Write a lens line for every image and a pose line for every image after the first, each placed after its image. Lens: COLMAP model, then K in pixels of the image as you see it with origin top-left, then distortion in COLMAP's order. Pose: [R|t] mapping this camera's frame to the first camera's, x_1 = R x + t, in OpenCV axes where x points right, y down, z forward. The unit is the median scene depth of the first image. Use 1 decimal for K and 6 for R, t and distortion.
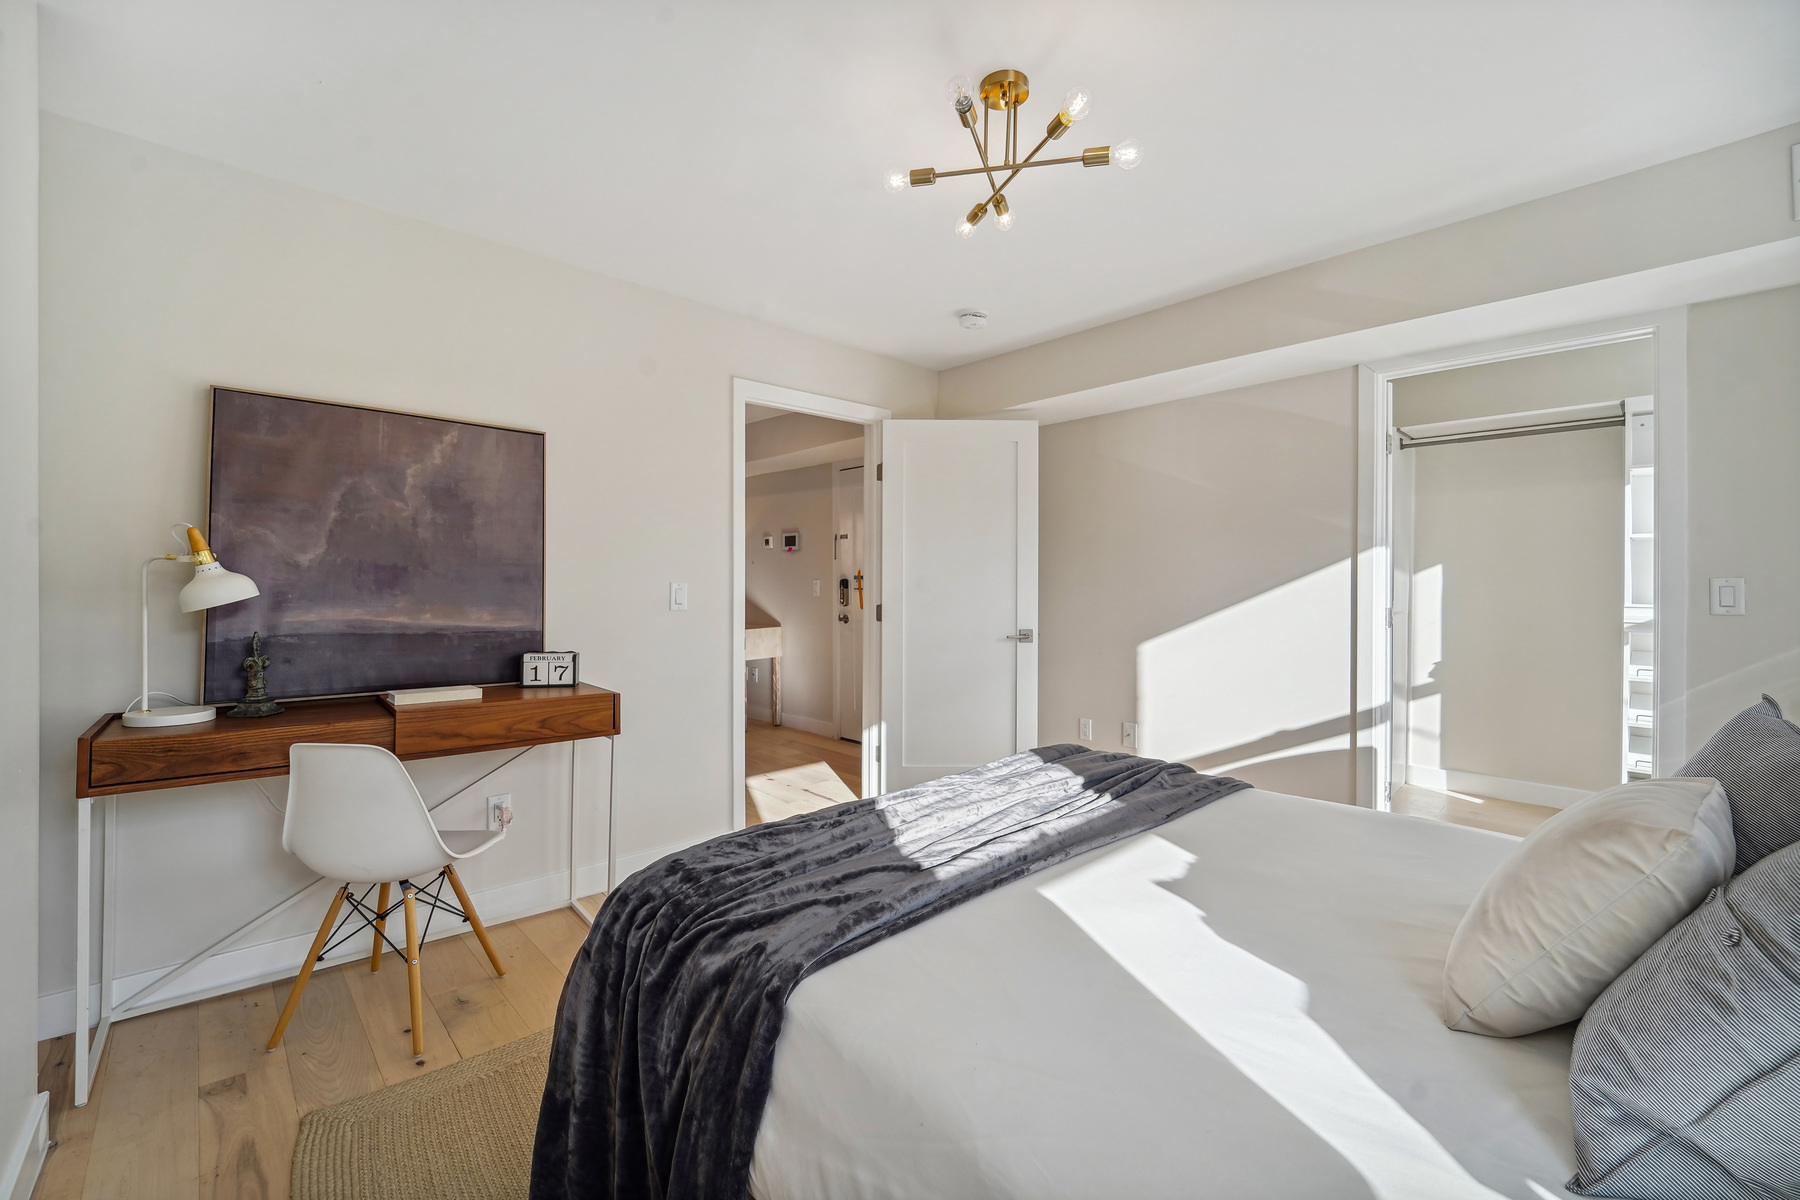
lens RADIAL K [[744.6, 0, 901.6], [0, 744.6, 588.3], [0, 0, 1]] dist [-0.011037, -0.000080]
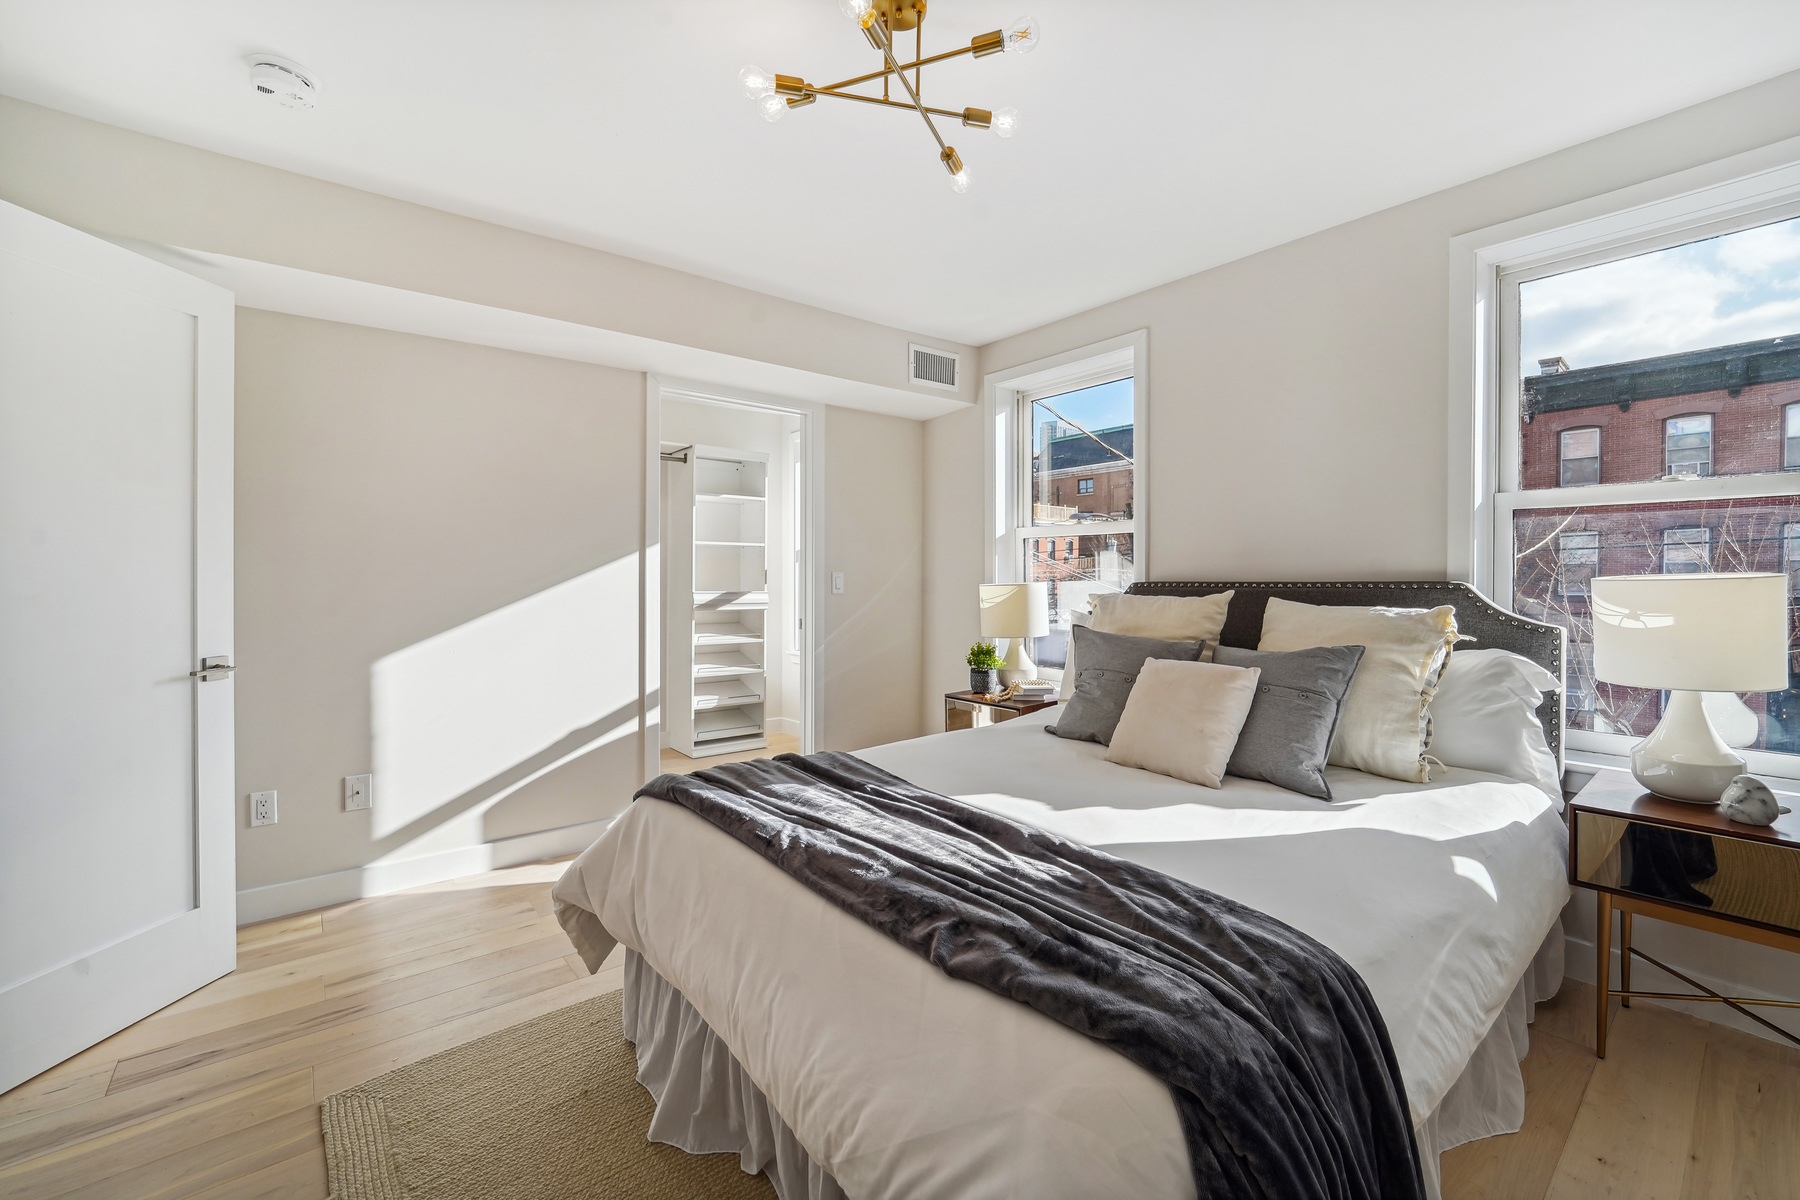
lens RADIAL K [[744.6, 0, 900.0], [0, 744.6, 593.1], [0, 0, 1]] dist [-0.011037, -0.000080]
pose [[0.076753, -0.019986, 0.996850, -0.398202], [0.010427, 0.999760, 0.019241, 0.001768], [-0.996996, 0.008917, 0.076943, 0.502765]]
